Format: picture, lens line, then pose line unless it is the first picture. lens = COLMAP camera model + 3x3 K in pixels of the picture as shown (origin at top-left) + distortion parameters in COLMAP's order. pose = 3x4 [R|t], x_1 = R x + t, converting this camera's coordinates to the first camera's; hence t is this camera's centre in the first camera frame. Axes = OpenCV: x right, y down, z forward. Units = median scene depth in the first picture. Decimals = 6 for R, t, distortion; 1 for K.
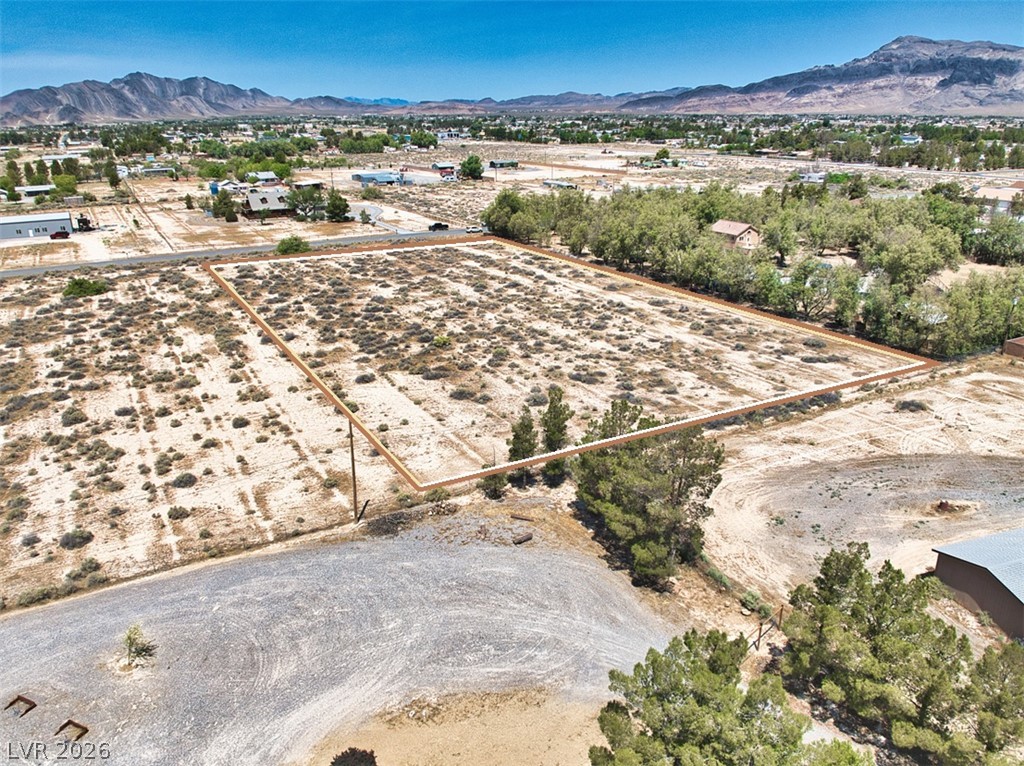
lens RADIAL K [[755.5, 0, 513.7], [0, 755.5, 375.9], [0, 0, 1]] dist [-0.039229, -0.009529]
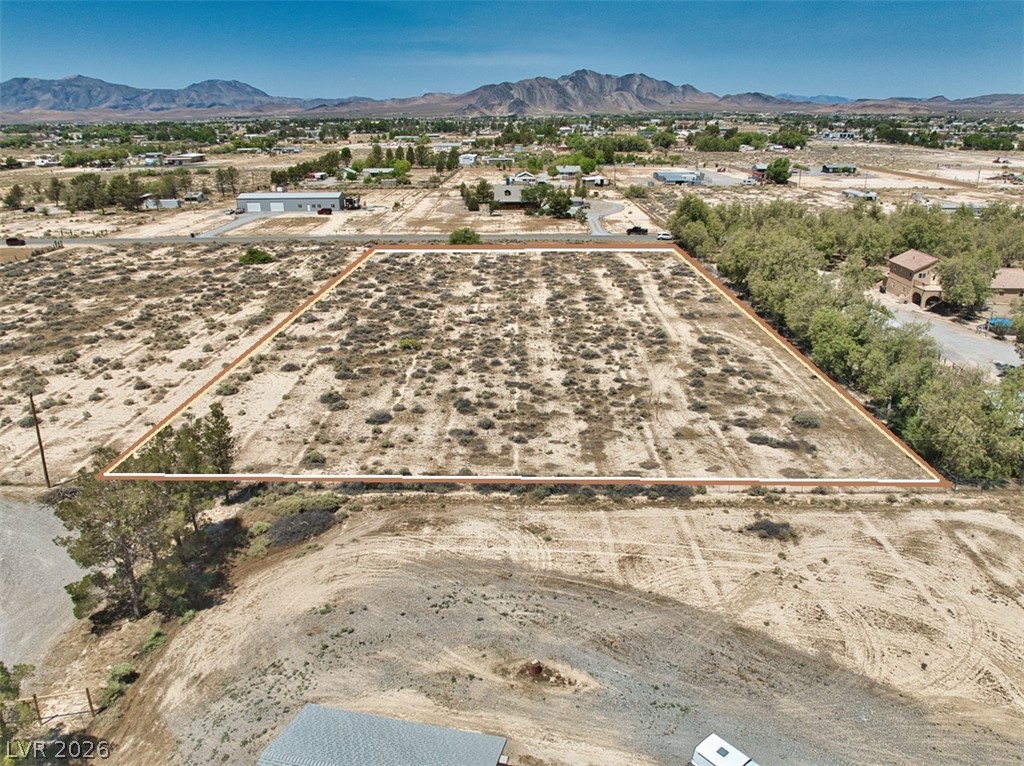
lens RADIAL K [[755.5, 0, 513.7], [0, 755.5, 375.9], [0, 0, 1]] dist [-0.039229, -0.009529]
pose [[0.864142, 0.167074, -0.474705, 0.500077], [-0.165019, 0.985201, 0.046348, -0.074123], [0.475424, 0.038284, 0.878924, 0.207591]]
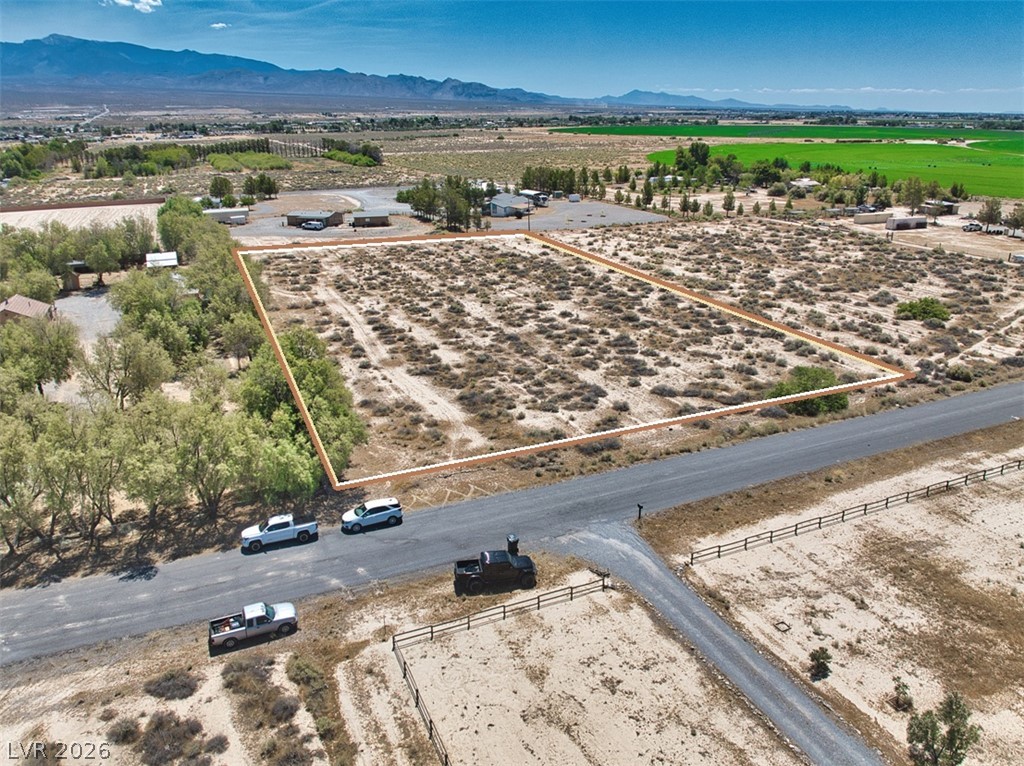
lens RADIAL K [[755.5, 0, 513.7], [0, 755.5, 375.9], [0, 0, 1]] dist [-0.039229, -0.009529]
pose [[-0.995990, -0.014564, 0.088266, -0.257887], [0.043437, 0.783815, 0.619474, -0.810393], [-0.078206, 0.620824, -0.780039, 2.343286]]
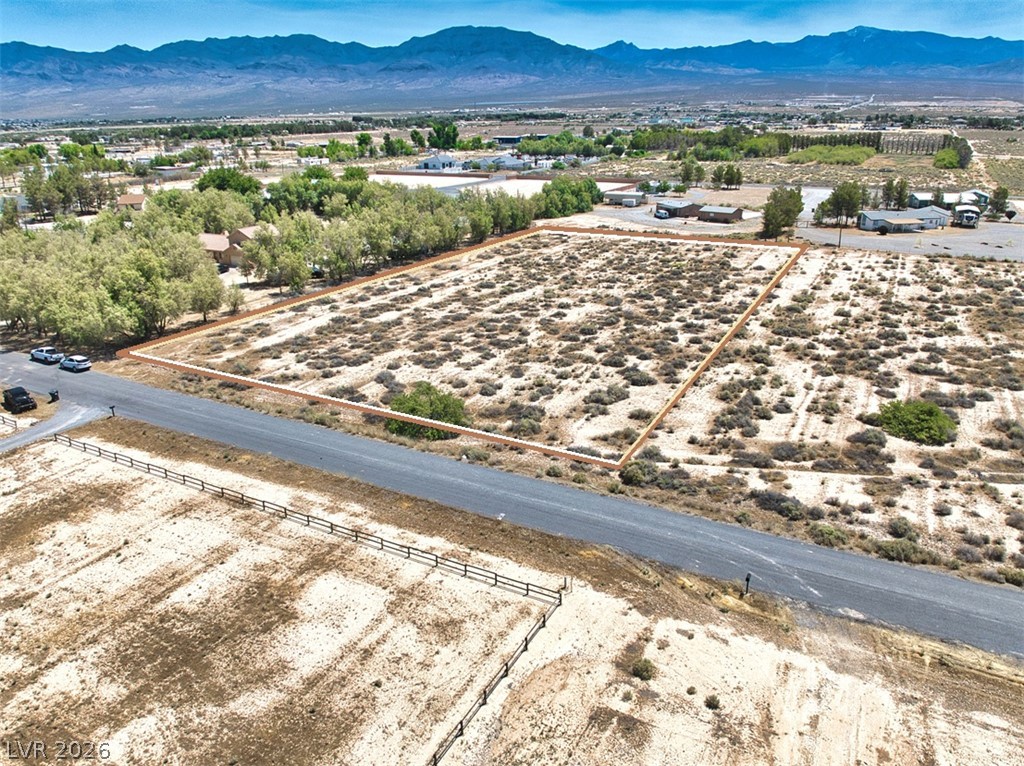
lens RADIAL K [[755.5, 0, 513.7], [0, 755.5, 375.9], [0, 0, 1]] dist [-0.039229, -0.009529]
pose [[-0.539238, -0.265755, 0.799123, -1.130202], [0.292016, 0.831027, 0.473413, -0.646379], [-0.789905, 0.488639, -0.370517, 1.896510]]
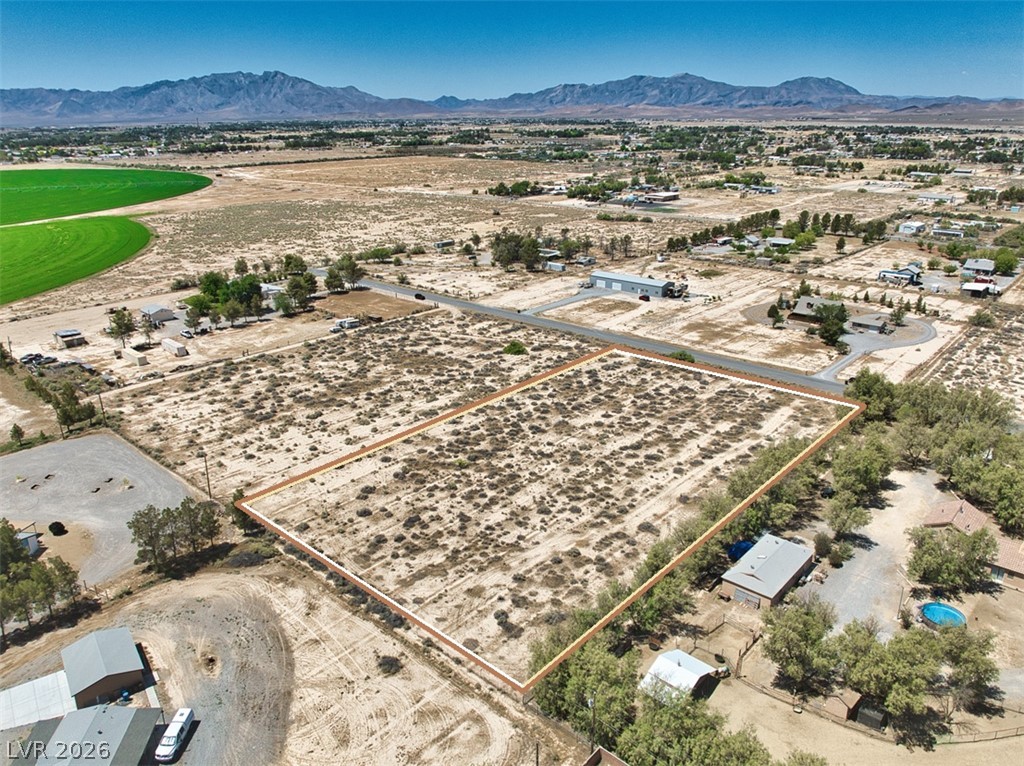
lens RADIAL K [[734.0, 0, 513.8], [0, 734.0, 414.1], [0, 0, 1]] dist [-0.033881, -0.005921]
pose [[0.328807, 0.361515, -0.872464, 1.159426], [-0.306481, 0.914678, 0.263503, -0.545294], [0.893283, 0.180752, 0.411550, 0.494905]]
